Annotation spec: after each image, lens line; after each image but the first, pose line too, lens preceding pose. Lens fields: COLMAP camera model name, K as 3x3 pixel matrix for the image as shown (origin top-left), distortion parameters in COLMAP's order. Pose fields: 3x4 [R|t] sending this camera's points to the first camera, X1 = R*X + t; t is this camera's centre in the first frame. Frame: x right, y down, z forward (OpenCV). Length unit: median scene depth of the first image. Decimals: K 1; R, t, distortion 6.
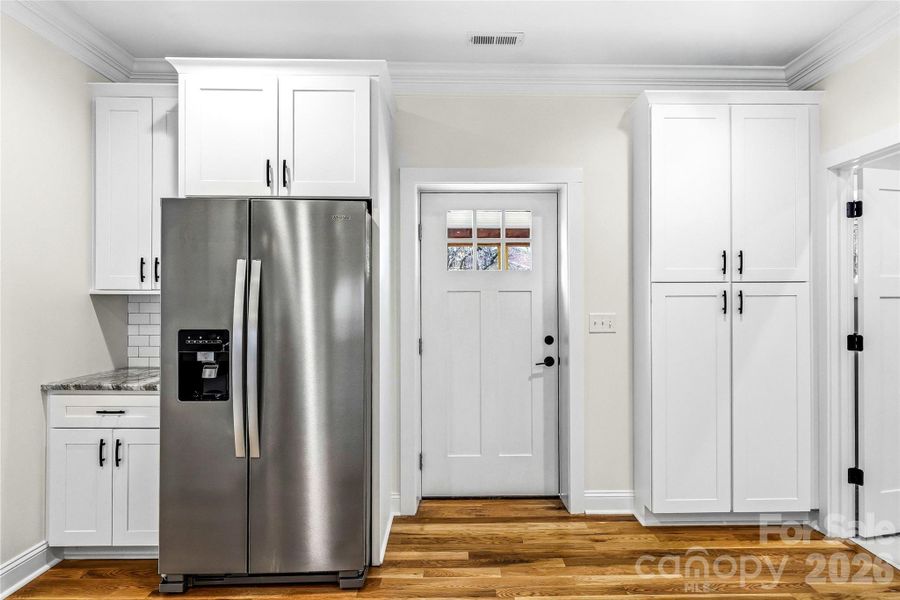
lens RADIAL K [[514.3, 0, 467.9], [0, 514.3, 298.7], [0, 0, 1]] dist [0.002764, 0.000484]
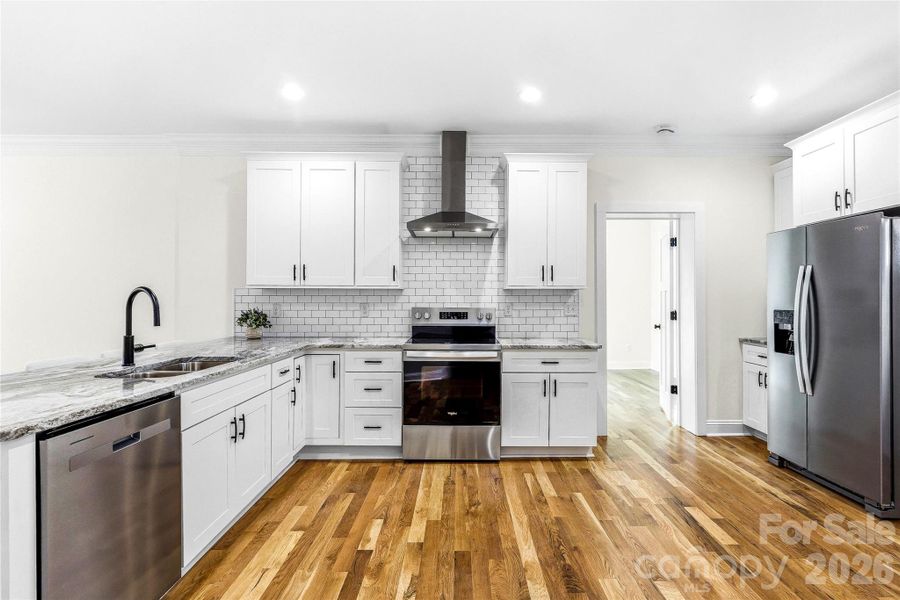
lens RADIAL K [[445.1, 0, 466.2], [0, 445.1, 298.4], [0, 0, 1]] dist [0.000235, -0.000186]
pose [[-0.003389, -0.003053, -0.999990, 0.792387], [0.008021, 0.999963, -0.003080, 0.016392], [0.999962, -0.008031, -0.003364, -0.007412]]
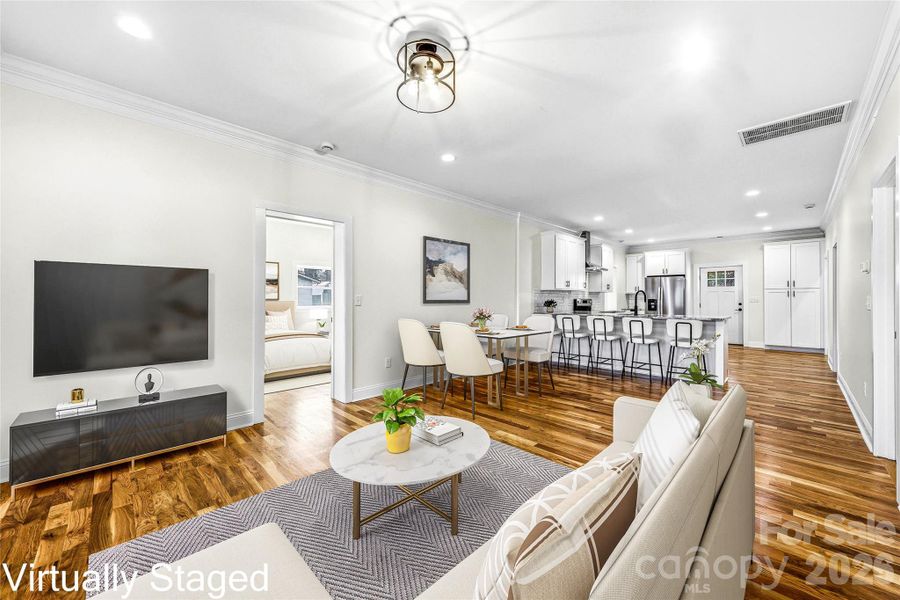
lens RADIAL K [[356.6, 0, 450.0], [0, 356.6, 300.0], [0, 0, 1]] dist [-0.000132, -0.000031]
pose [[0.704782, 0.000225, -0.709424, 0.677991], [0.005770, 0.999965, 0.006050, 0.026338], [0.709401, -0.008357, 0.704756, -3.159728]]
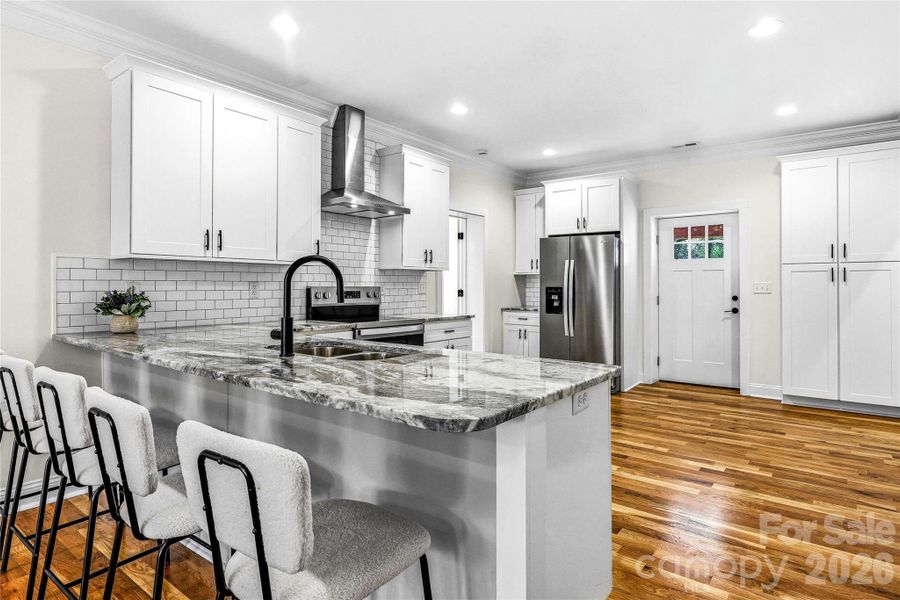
lens RADIAL K [[490.6, 0, 468.5], [0, 490.6, 283.7], [0, 0, 1]] dist [0.000187, 0.000039]
pose [[0.790973, -0.000962, -0.611850, 0.596604], [0.003934, 0.999986, 0.003515, 0.028904], [0.611838, -0.005187, 0.790966, -1.105366]]
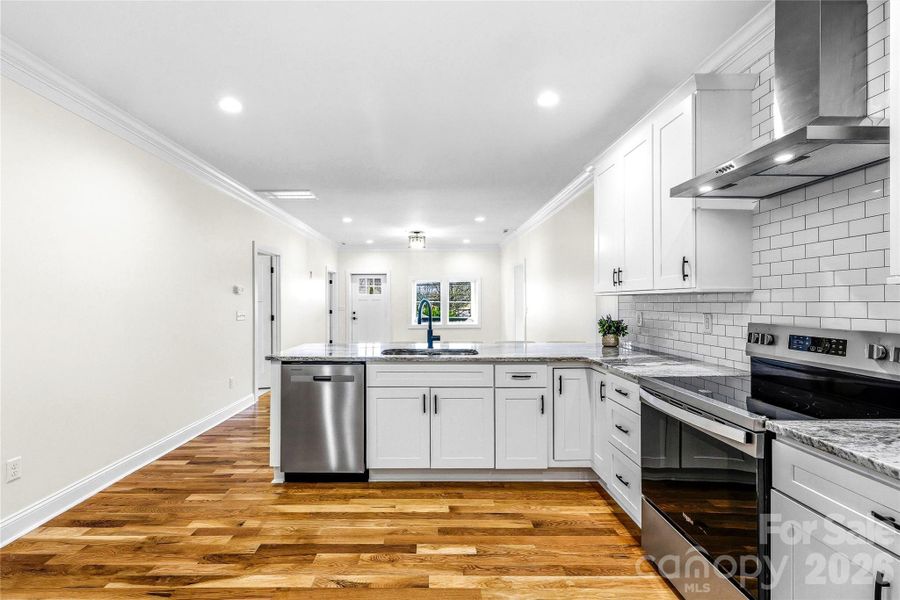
lens RADIAL K [[398.7, 0, 427.5], [0, 398.7, 301.4], [0, 0, 1]] dist [-0.000727, -0.000132]
pose [[-0.999529, 0.001965, 0.030620, -0.116862], [0.001612, 0.999932, -0.011551, 0.006741], [-0.030641, -0.011497, -0.999464, 0.602692]]
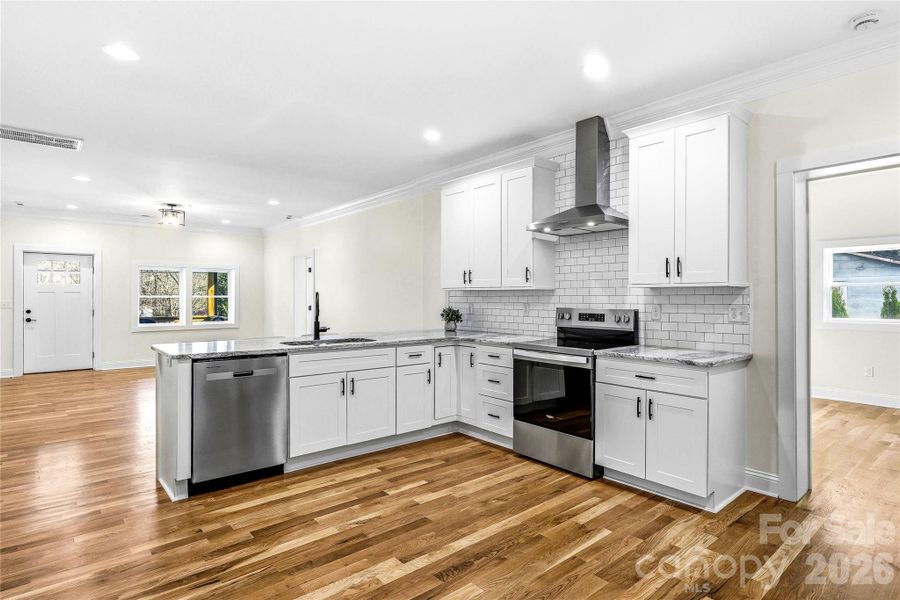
lens RADIAL K [[482.7, 0, 467.8], [0, 482.7, 296.7], [0, 0, 1]] dist [-0.000521, -0.000223]
pose [[-0.762372, -0.004160, -0.647125, 0.561814], [0.003402, 0.999940, -0.010436, 0.019349], [0.647130, -0.010157, -0.762312, 0.852368]]
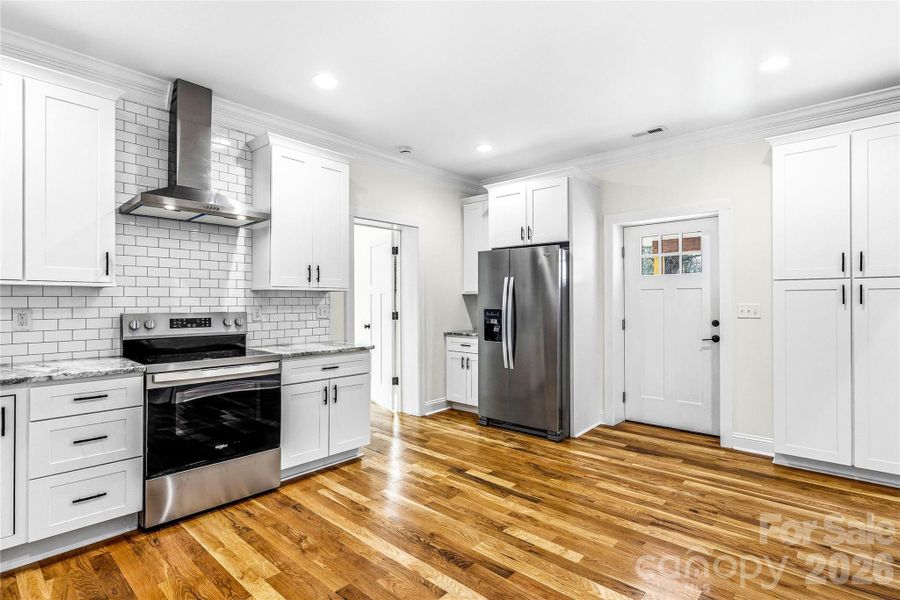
lens RADIAL K [[441.8, 0, 465.5], [0, 441.8, 301.4], [0, 0, 1]] dist [0.000061, 0.000004]
pose [[0.743084, -0.000569, -0.669198, 0.591224], [0.007347, 0.999946, 0.007308, 0.010079], [0.669158, -0.010347, 0.743048, -0.434213]]
